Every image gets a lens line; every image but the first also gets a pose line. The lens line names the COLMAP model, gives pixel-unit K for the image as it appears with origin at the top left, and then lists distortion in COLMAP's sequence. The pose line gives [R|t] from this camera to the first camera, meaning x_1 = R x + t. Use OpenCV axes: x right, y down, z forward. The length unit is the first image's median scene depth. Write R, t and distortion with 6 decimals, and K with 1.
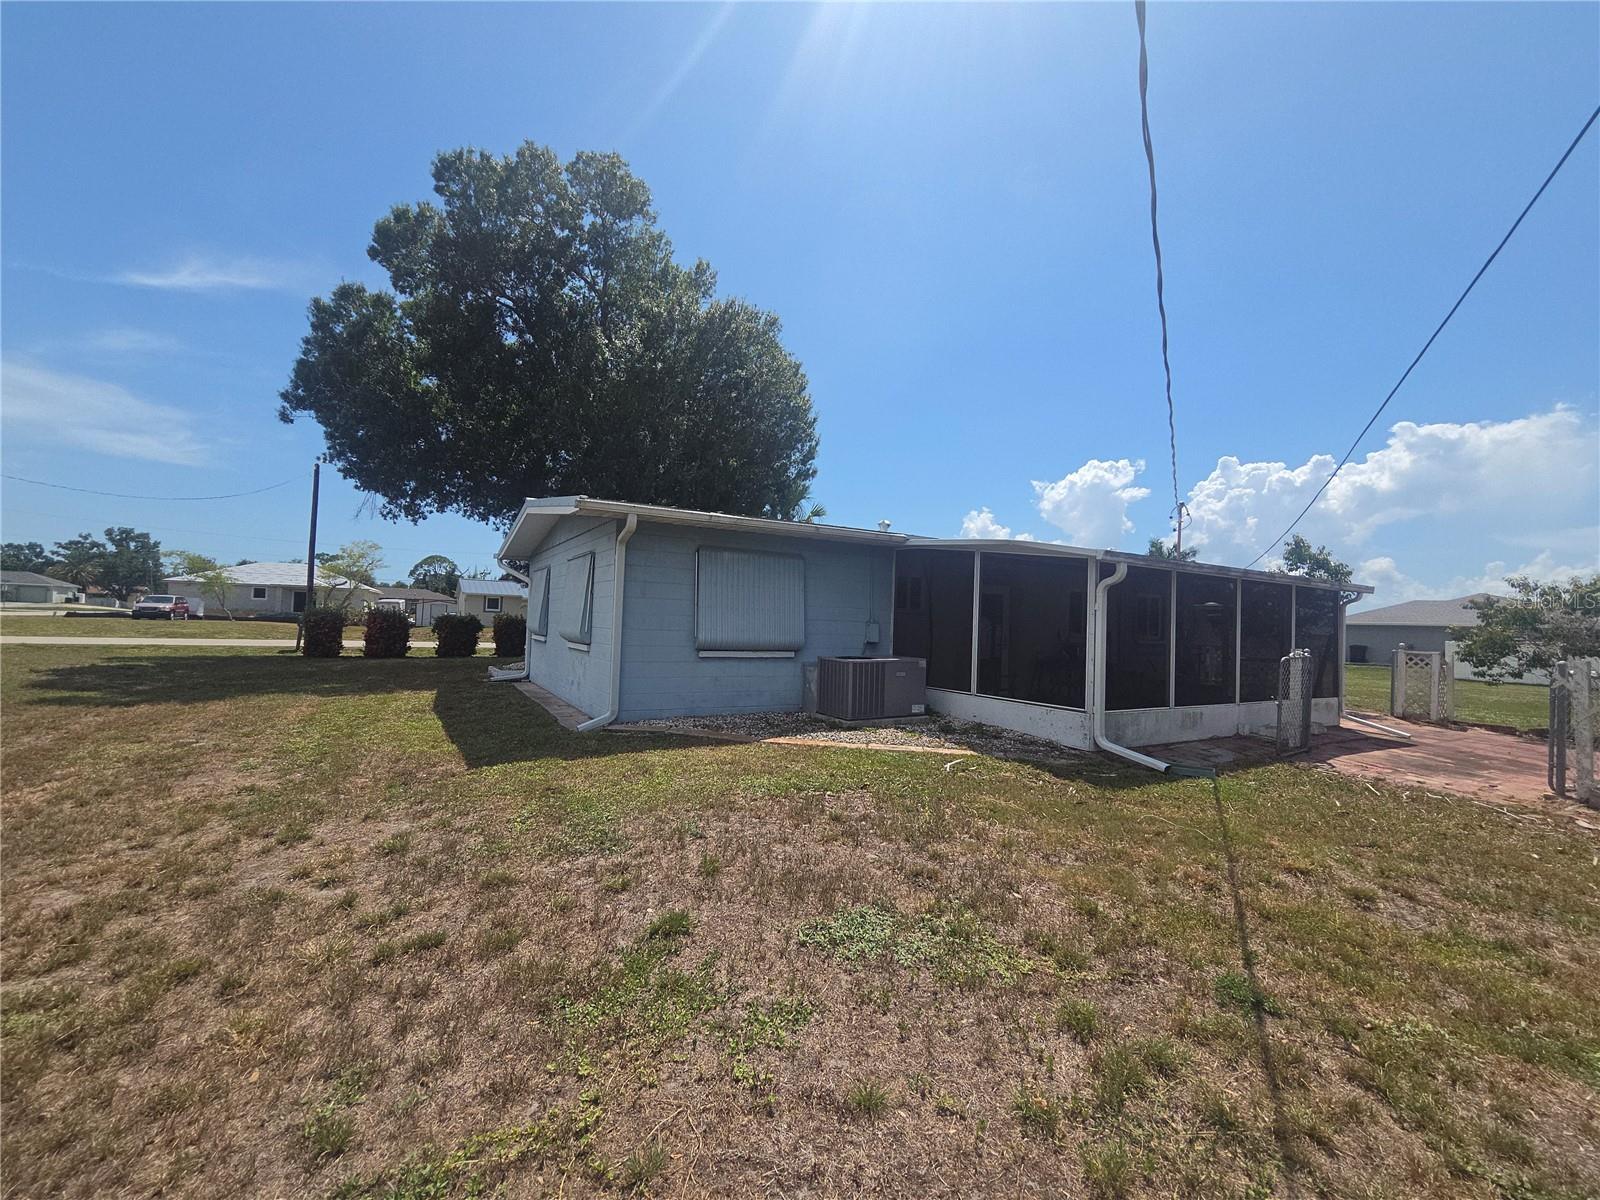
lens RADIAL K [[666.0, 0, 809.3], [0, 666.0, 604.7], [0, 0, 1]] dist [0.003186, 0.000932]
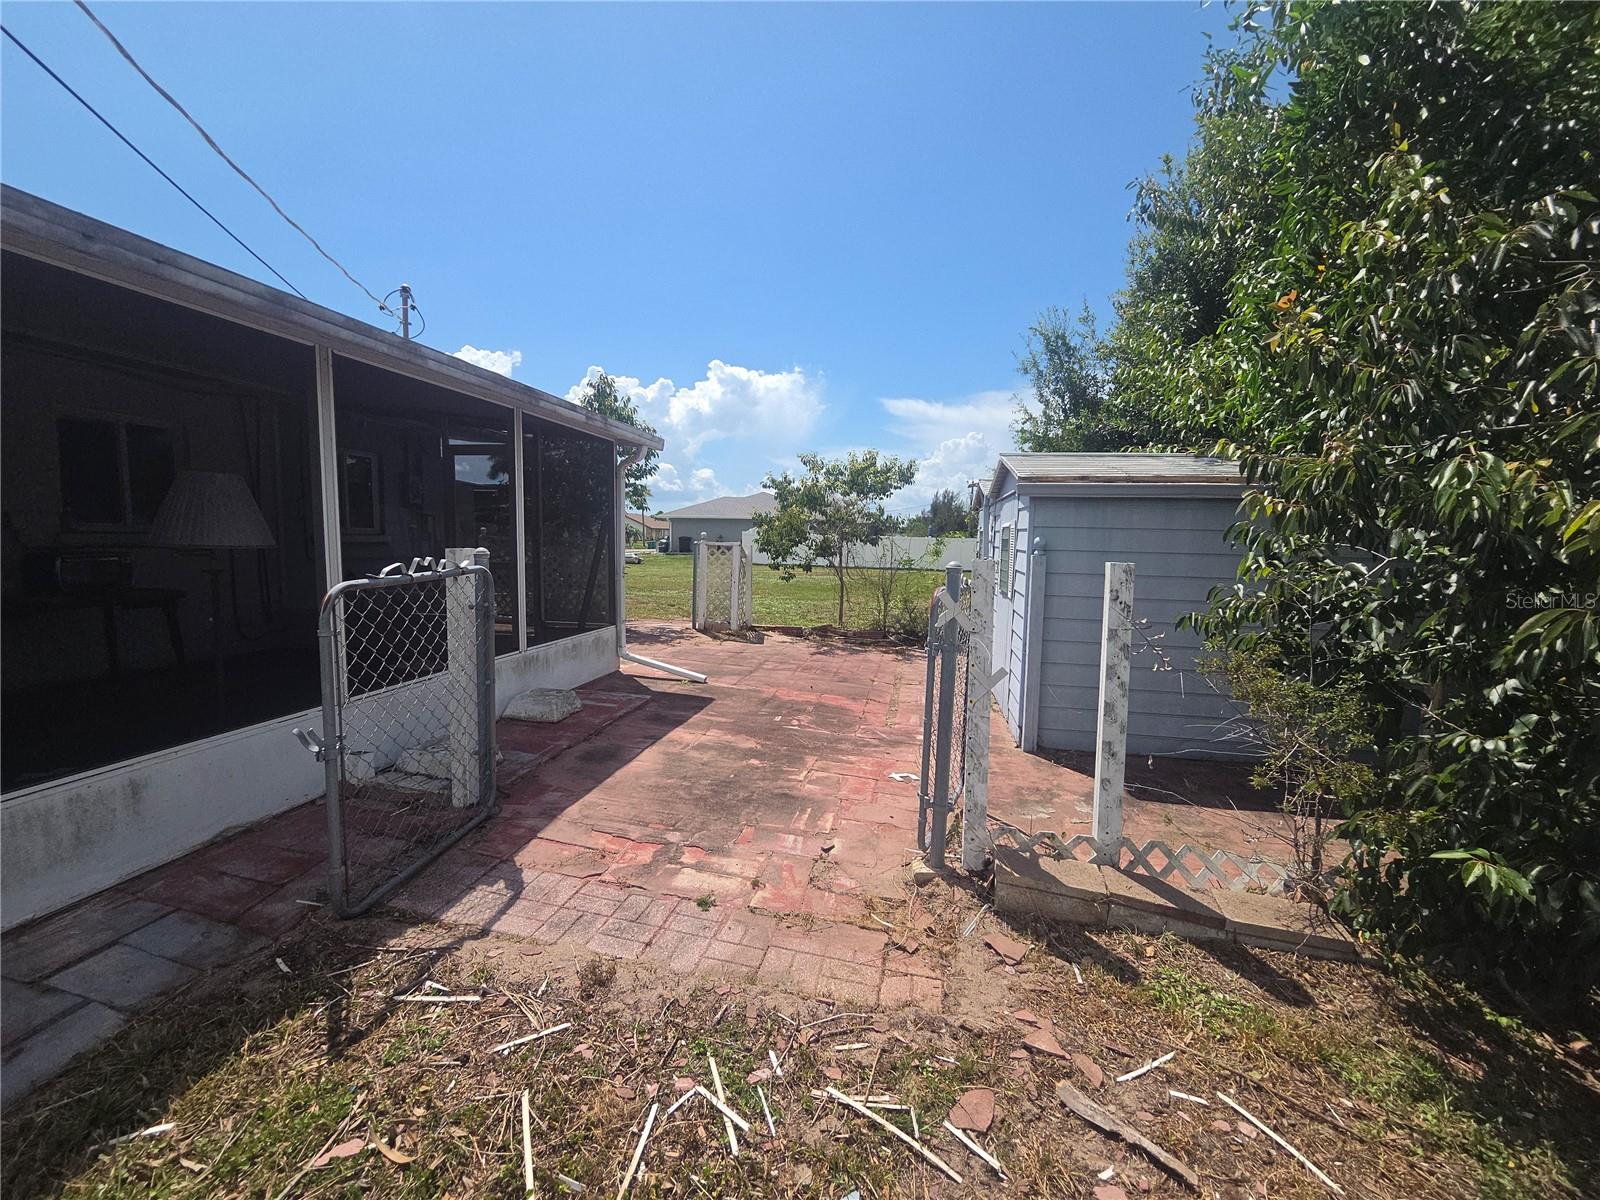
lens RADIAL K [[666.0, 0, 802.5], [0, 666.0, 598.6], [0, 0, 1]] dist [0.003186, 0.000932]
pose [[0.657499, -0.092321, 0.747778, 0.412751], [-0.016101, 0.990516, 0.136447, 0.029892], [-0.753283, -0.101754, 0.649777, 0.444068]]
